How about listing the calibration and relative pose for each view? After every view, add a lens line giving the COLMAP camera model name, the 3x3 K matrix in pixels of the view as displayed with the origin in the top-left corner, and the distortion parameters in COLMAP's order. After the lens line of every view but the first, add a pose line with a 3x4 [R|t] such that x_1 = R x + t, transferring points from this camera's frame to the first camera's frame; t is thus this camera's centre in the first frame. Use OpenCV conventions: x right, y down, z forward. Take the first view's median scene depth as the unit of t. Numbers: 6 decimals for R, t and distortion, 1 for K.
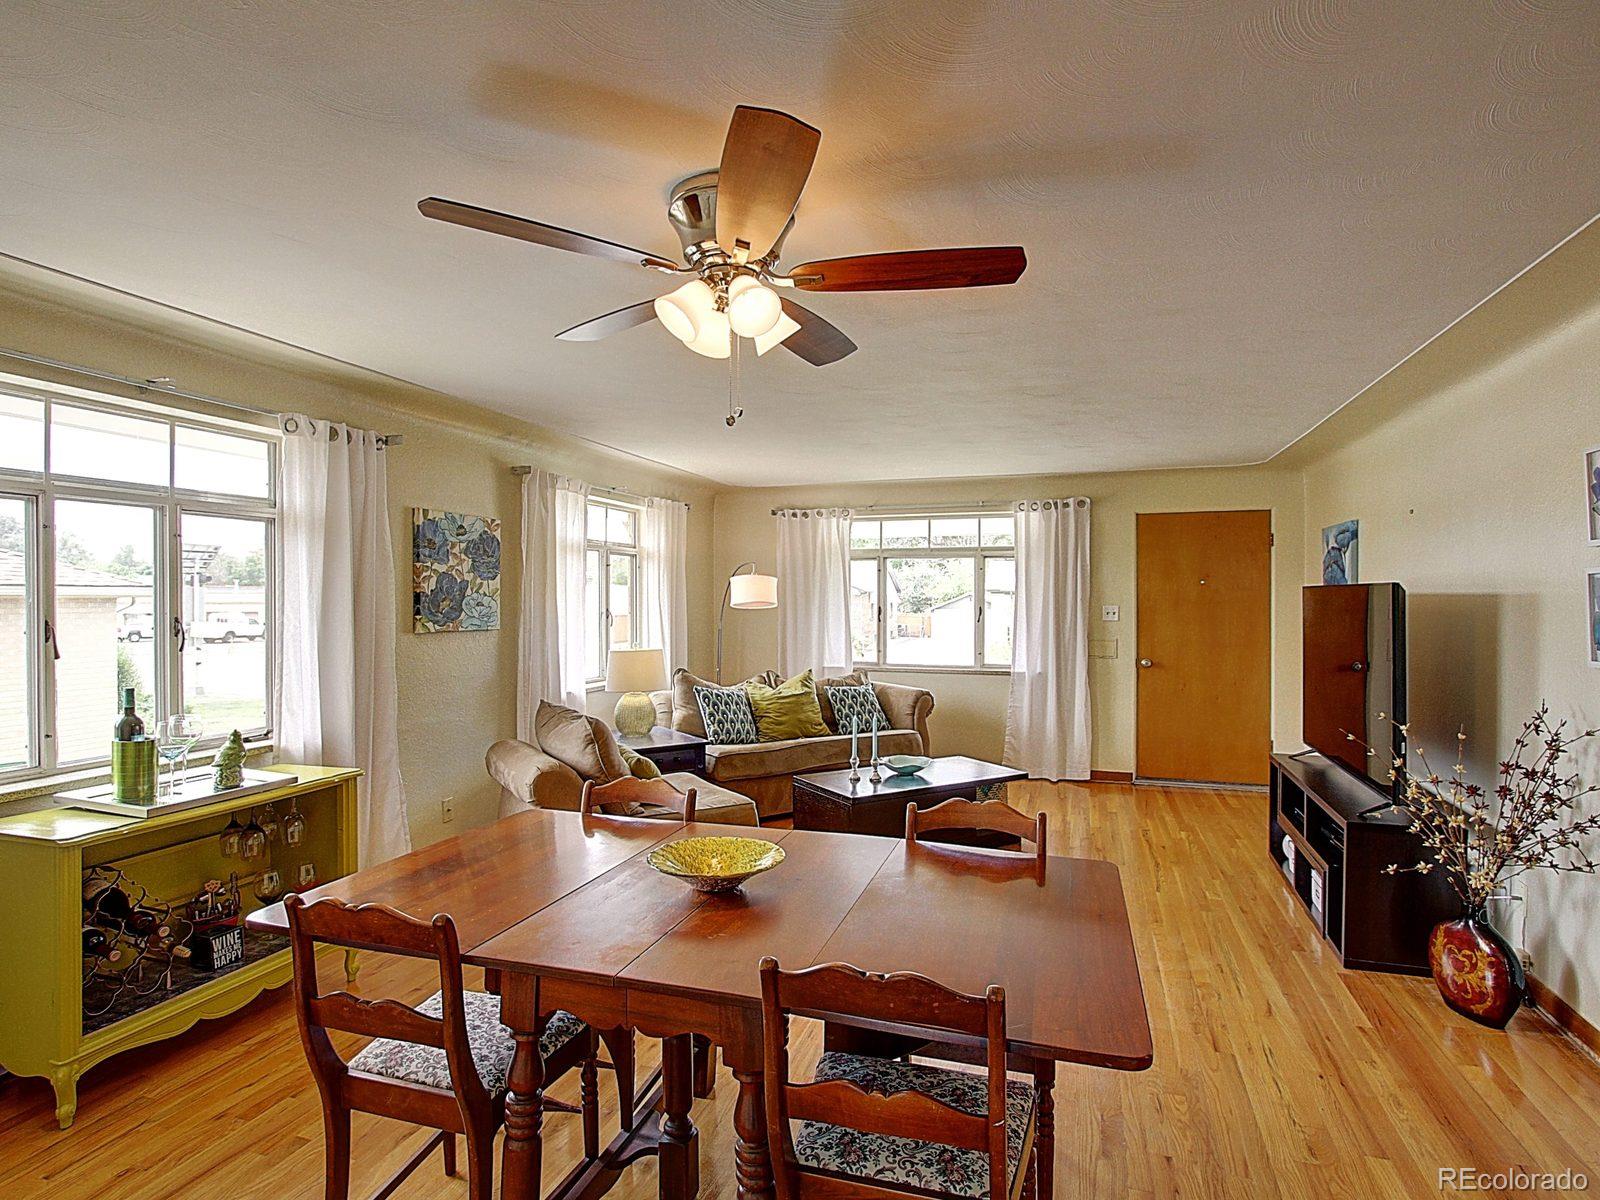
lens RADIAL K [[839.4, 0, 795.4], [0, 839.4, 613.0], [0, 0, 1]] dist [-0.012807, 0.000193]
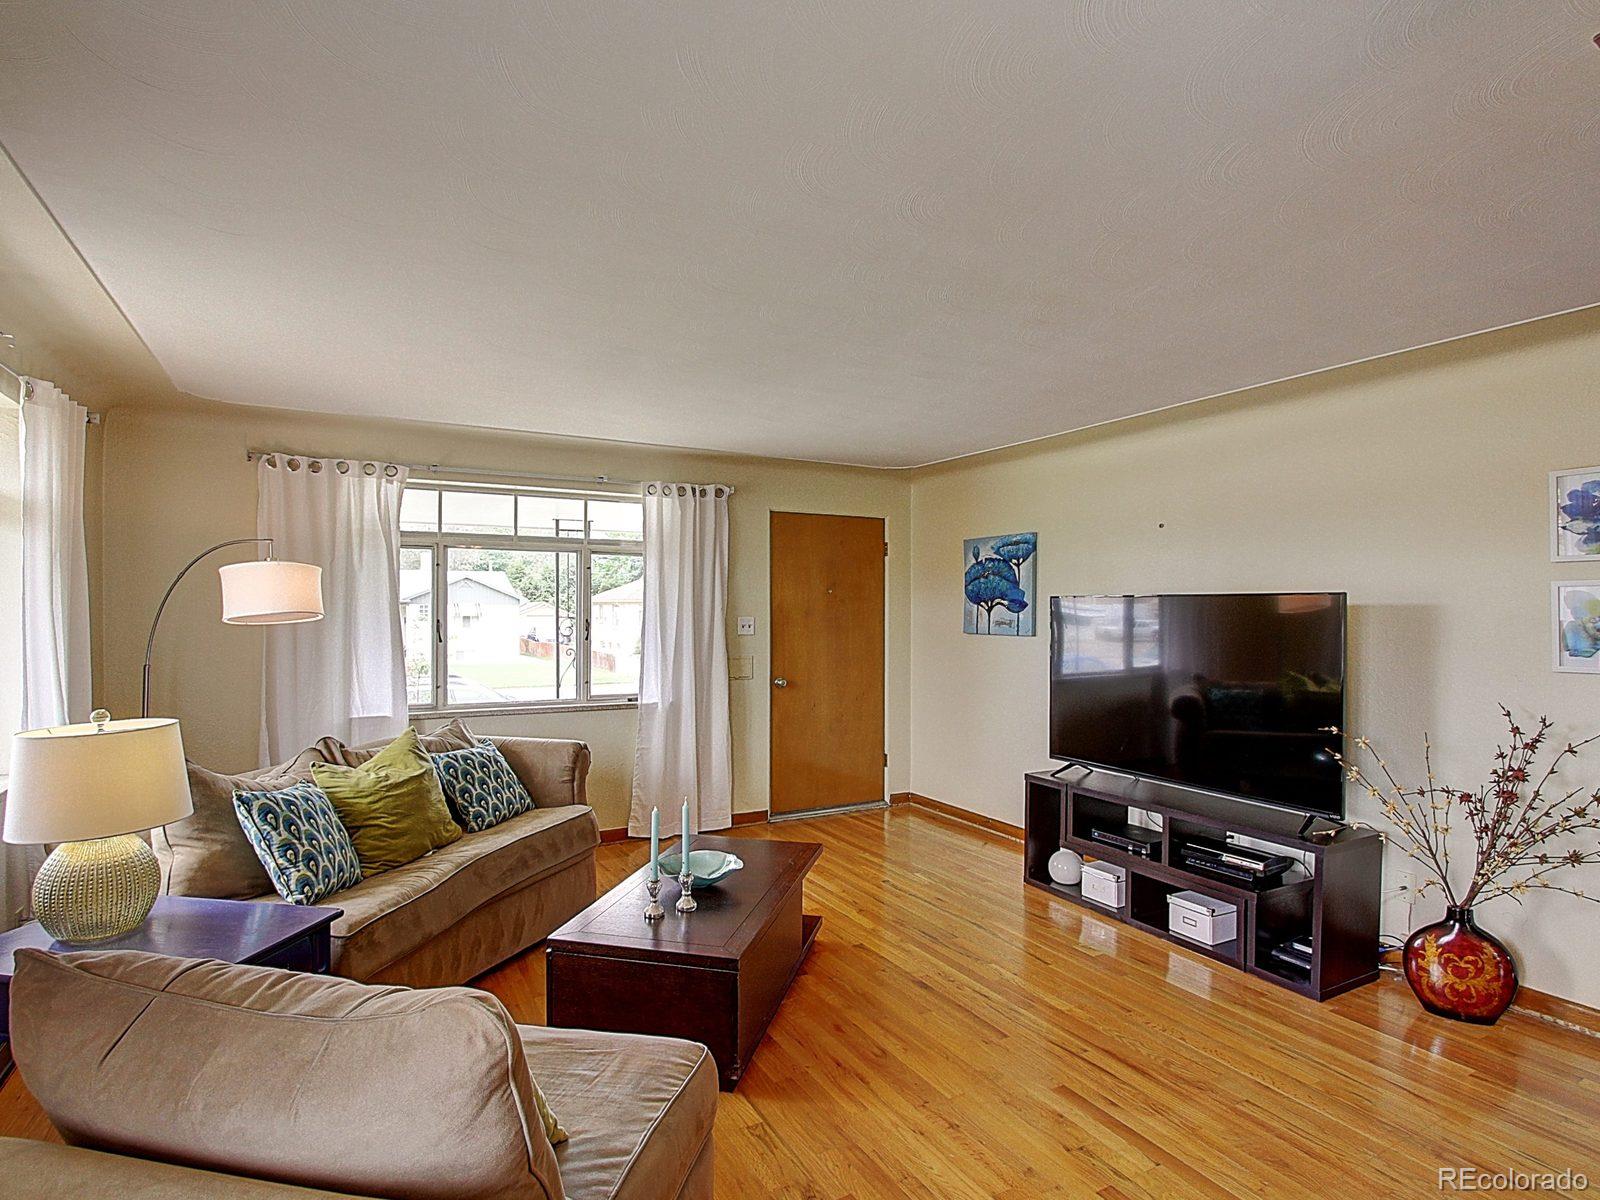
lens RADIAL K [[839.4, 0, 795.4], [0, 839.4, 613.0], [0, 0, 1]] dist [-0.012807, 0.000193]
pose [[0.683685, -0.001455, 0.729776, -0.211669], [0.009307, 0.999934, -0.006726, -0.006226], [-0.729718, 0.011390, 0.683653, 0.384359]]
